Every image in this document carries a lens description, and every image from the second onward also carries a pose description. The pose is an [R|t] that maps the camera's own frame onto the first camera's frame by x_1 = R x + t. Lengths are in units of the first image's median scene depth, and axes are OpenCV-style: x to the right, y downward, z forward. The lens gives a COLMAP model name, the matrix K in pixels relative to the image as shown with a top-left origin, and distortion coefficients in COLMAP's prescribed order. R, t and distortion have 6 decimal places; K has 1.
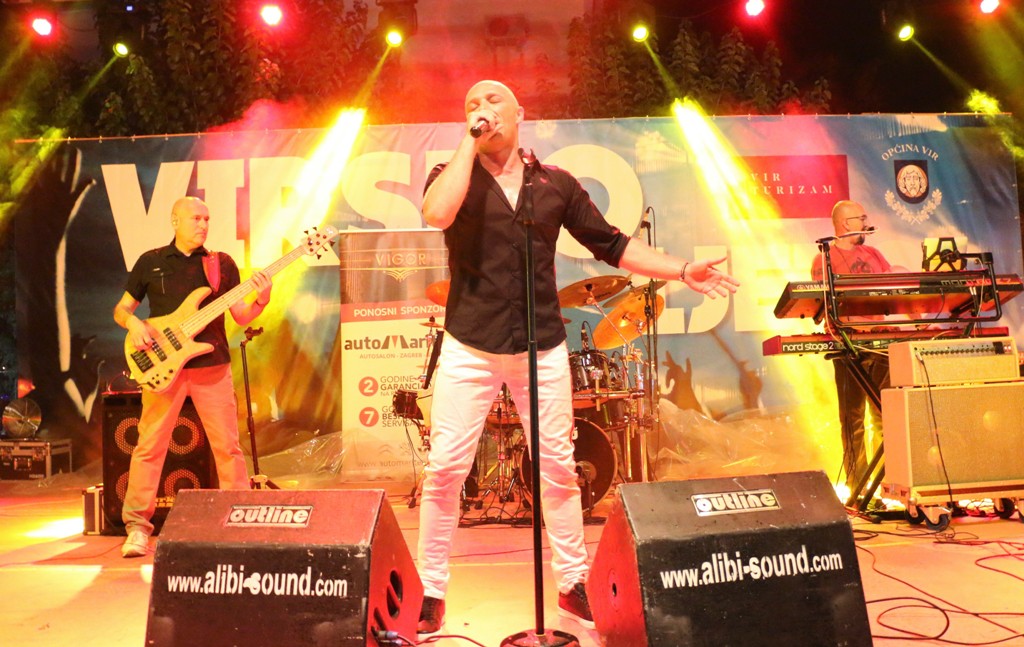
lens RADIAL K [[923.8, 0, 503.0], [0, 923.8, 335.6], [0, 0, 1]] dist [-0.160384, 0.065338]
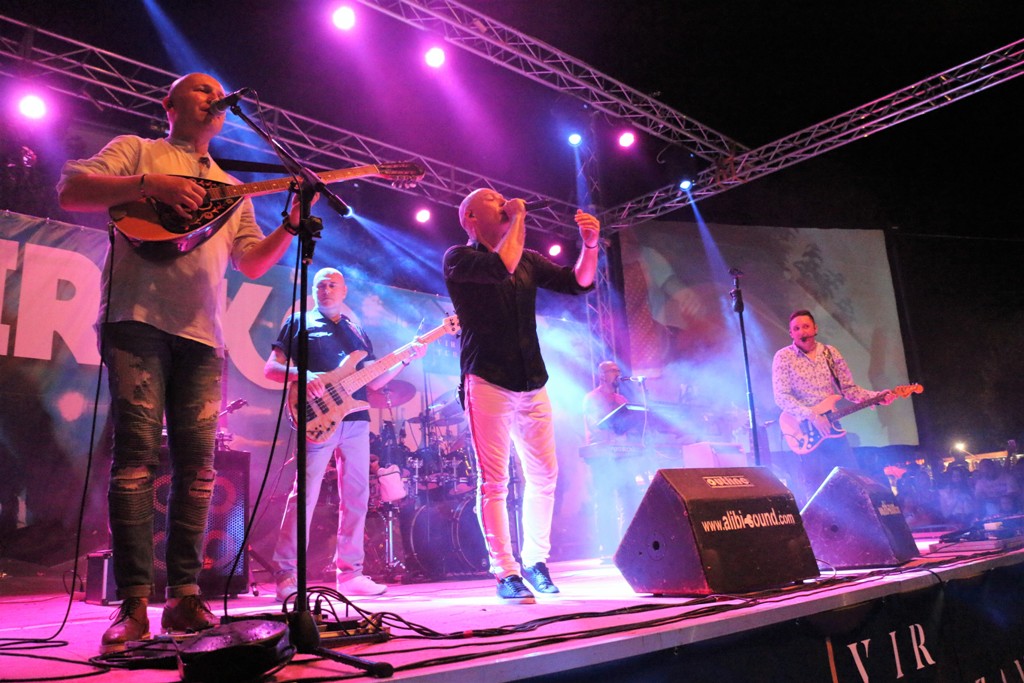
lens RADIAL K [[829.7, 0, 514.8], [0, 829.7, 326.6], [0, 0, 1]] dist [-0.171860, 0.139533]
pose [[0.734436, 0.161502, 0.659181, -0.452756], [-0.006533, 0.972911, -0.231088, 0.082277], [-0.678646, 0.165412, 0.715596, 0.072130]]
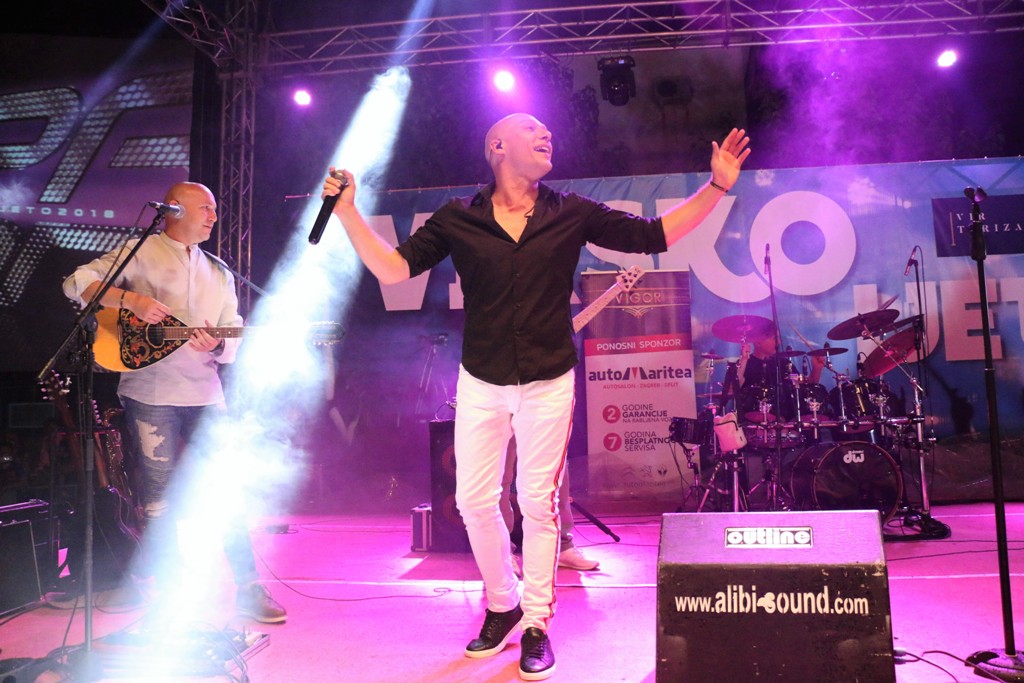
lens RADIAL K [[829.7, 0, 515.0], [0, 829.7, 334.1], [0, 0, 1]] dist [-0.171860, 0.139533]
pose [[0.991849, -0.009925, -0.127029, -0.133664], [0.004775, 0.999157, -0.040782, -0.000256], [0.127326, 0.039843, 0.991060, 0.006435]]
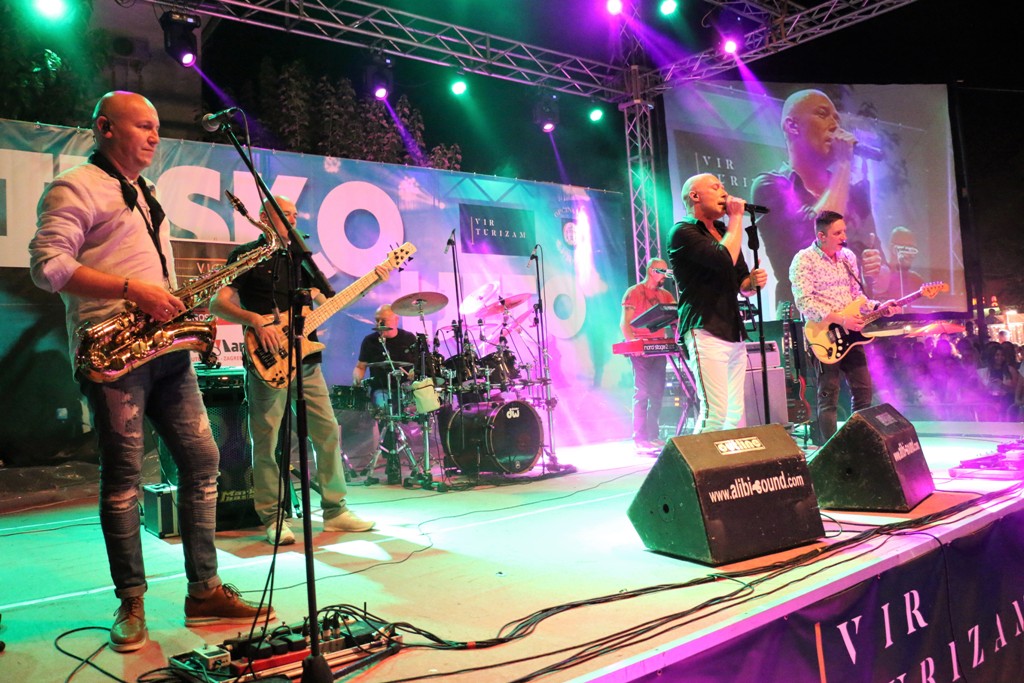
lens RADIAL K [[829.7, 0, 511.1], [0, 829.7, 331.5], [0, 0, 1]] dist [-0.171860, 0.139533]
pose [[0.778854, 0.016360, 0.626992, -0.446478], [-0.001891, 0.999716, -0.023738, 0.012190], [-0.627202, 0.017303, 0.778664, 0.050847]]
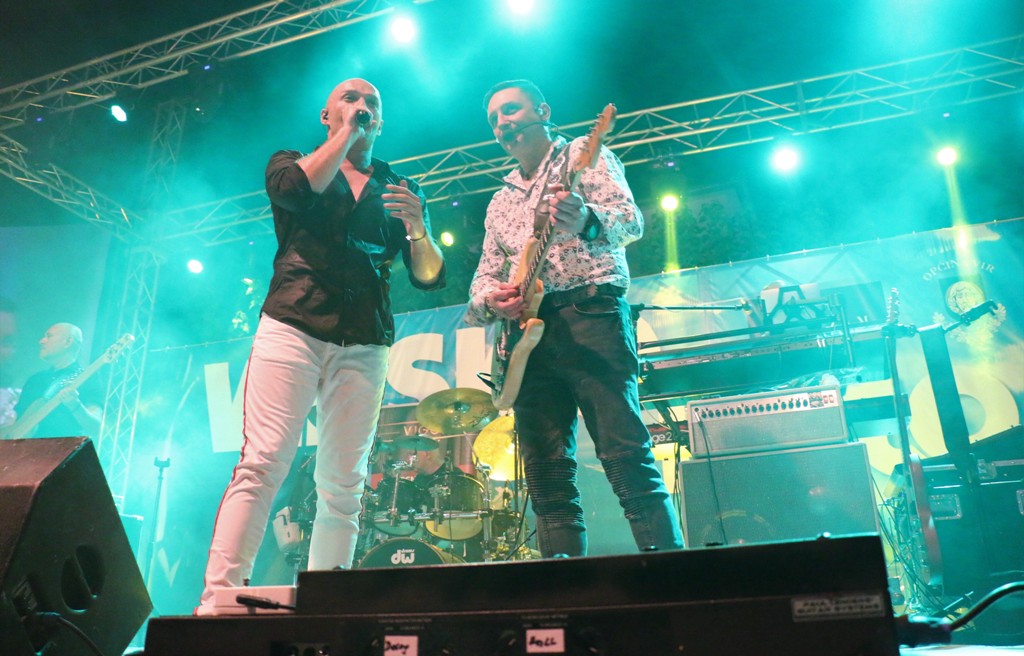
lens RADIAL K [[825.6, 0, 520.7], [0, 825.6, 316.0], [0, 0, 1]] dist [-0.114861, 0.003706]
pose [[0.939443, -0.109202, -0.324840, 0.314209], [0.002133, 0.949718, -0.313099, 0.089050], [0.342697, 0.293446, 0.892439, 0.168327]]
